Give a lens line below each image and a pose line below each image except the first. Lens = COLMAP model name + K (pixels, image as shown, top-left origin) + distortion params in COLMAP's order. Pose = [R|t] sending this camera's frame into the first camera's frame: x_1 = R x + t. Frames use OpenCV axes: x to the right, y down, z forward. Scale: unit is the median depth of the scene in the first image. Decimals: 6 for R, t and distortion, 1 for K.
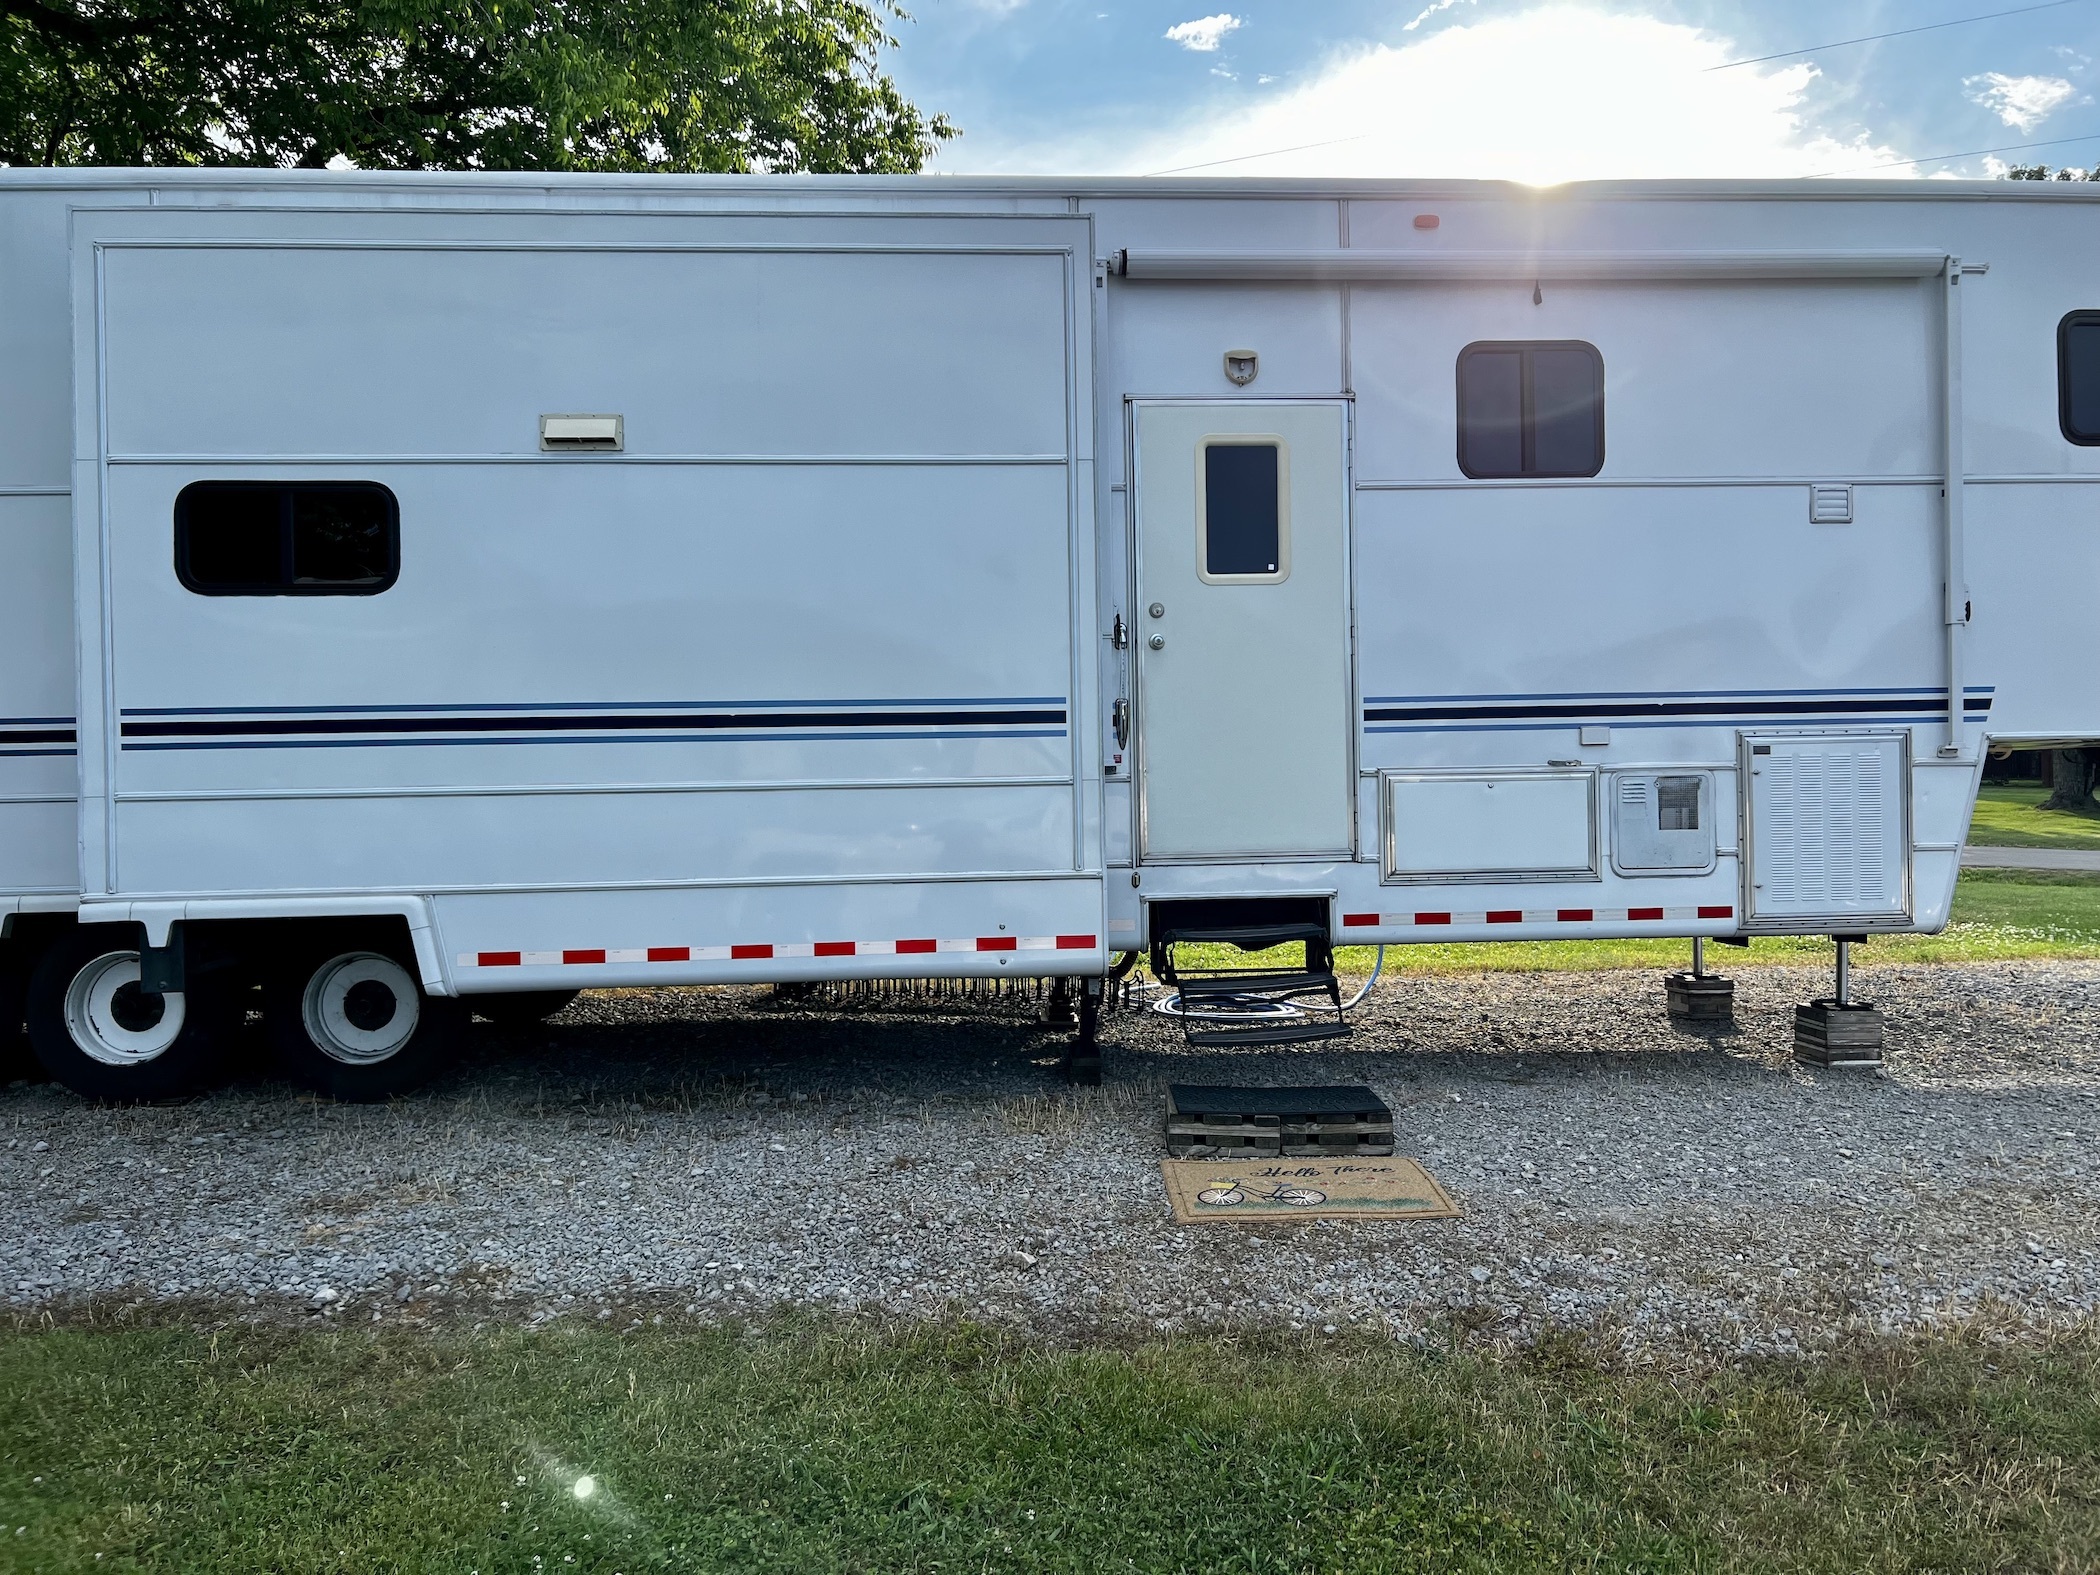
lens RADIAL K [[1617.1, 0, 1050.0], [0, 1617.1, 787.5], [0, 0, 1]] dist [0.052113, -0.070435]
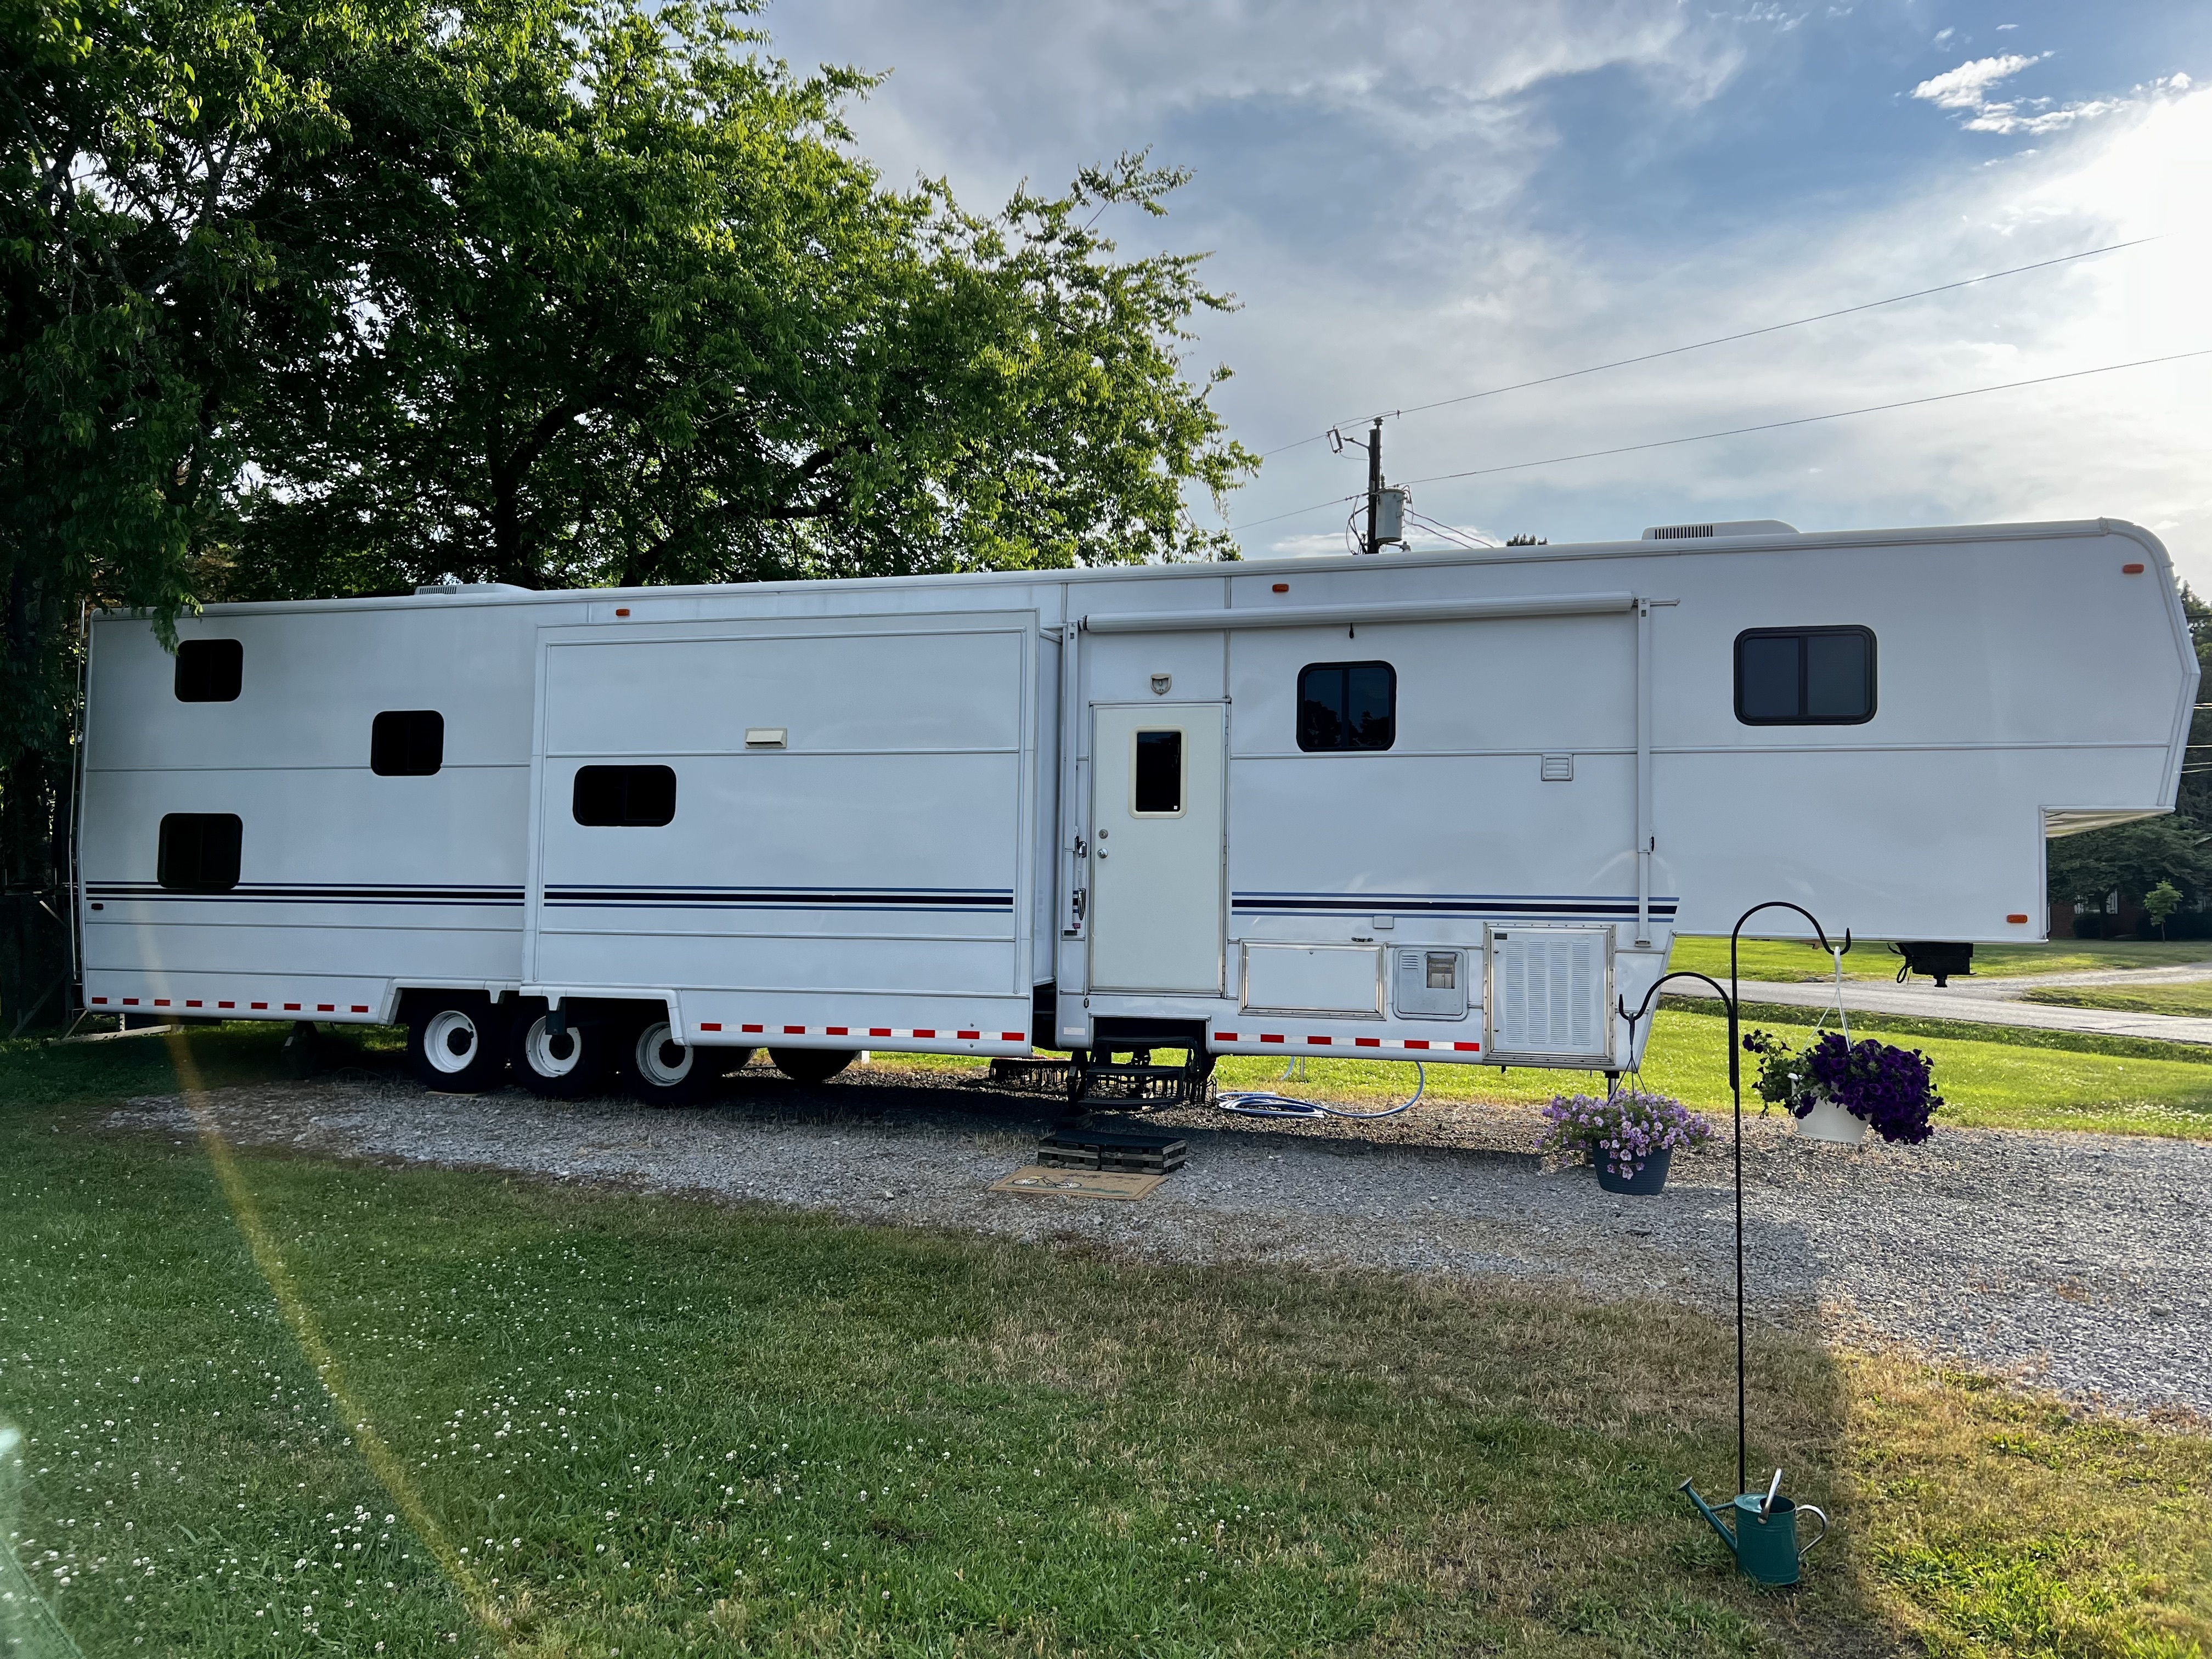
lens RADIAL K [[1662.9, 0, 1106.0], [0, 1662.9, 829.5], [0, 0, 1]] dist [0.073489, -0.005406]
pose [[0.937389, 0.014318, -0.347991, 0.634084], [-0.033994, 0.998145, -0.050501, -0.031307], [0.346622, 0.059168, 0.936137, -0.535272]]
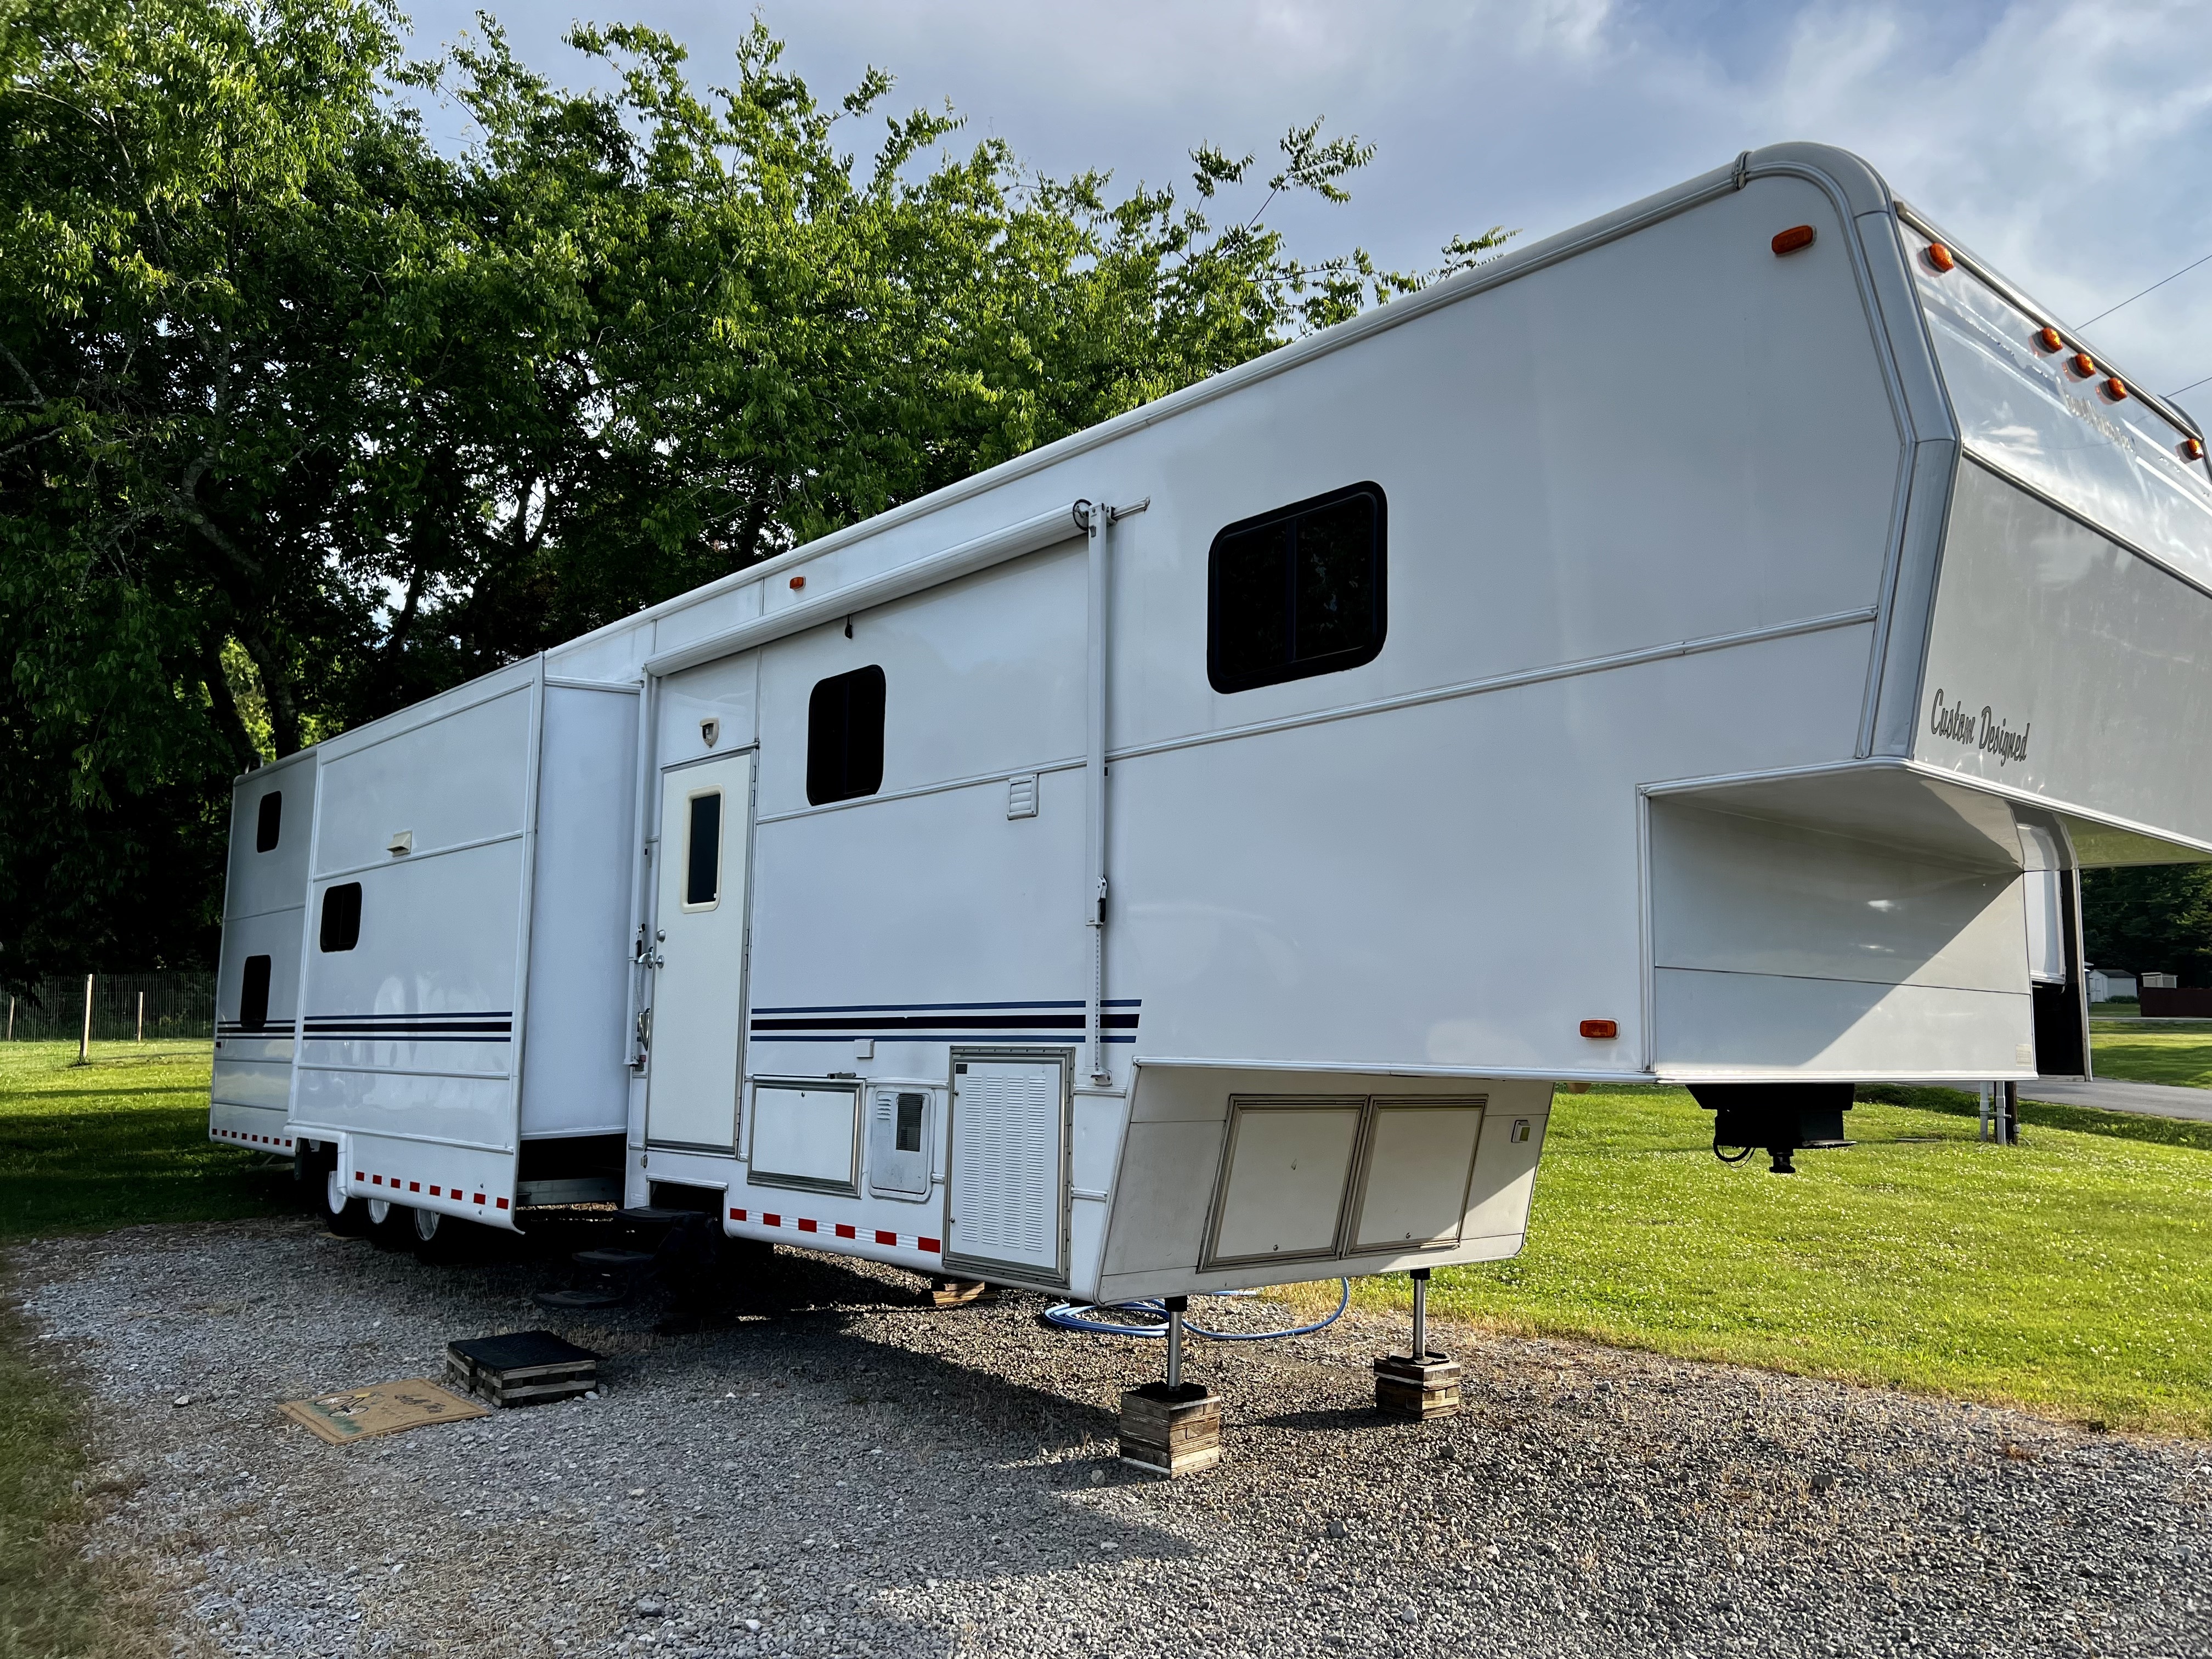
lens RADIAL K [[1662.9, 0, 1106.0], [0, 1662.9, 829.5], [0, 0, 1]] dist [0.073489, -0.005406]
pose [[0.606833, -0.078598, -0.790933, 1.259248], [-0.028986, 0.992248, -0.120842, -0.046368], [0.794300, 0.096257, 0.599851, 0.495886]]
